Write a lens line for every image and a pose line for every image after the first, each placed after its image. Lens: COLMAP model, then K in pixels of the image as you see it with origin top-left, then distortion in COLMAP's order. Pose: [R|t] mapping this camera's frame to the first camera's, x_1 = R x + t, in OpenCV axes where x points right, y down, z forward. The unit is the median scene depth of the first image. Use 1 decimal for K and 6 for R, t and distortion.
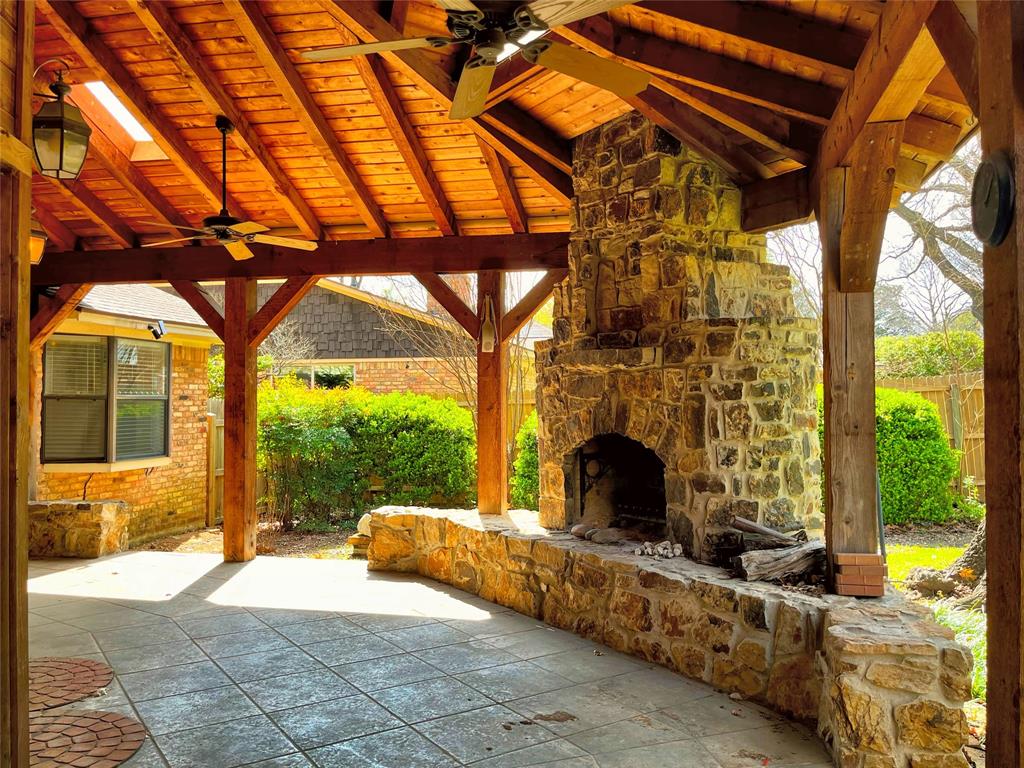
lens RADIAL K [[804.3, 0, 514.5], [0, 804.3, 380.8], [0, 0, 1]] dist [0.025951, -0.010499]
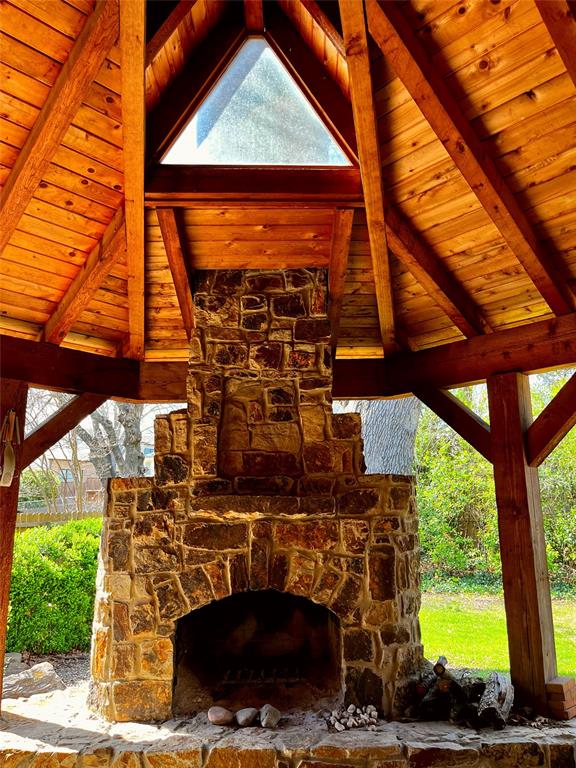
lens RADIAL K [[580.0, 0, 286.1], [0, 580.0, 381.7], [0, 0, 1]] dist [0.053098, -0.067353]
pose [[0.532838, 0.183236, 0.826141, -0.480866], [-0.020108, 0.978741, -0.204113, -0.032969], [-0.845979, 0.092147, 0.525194, 0.635541]]
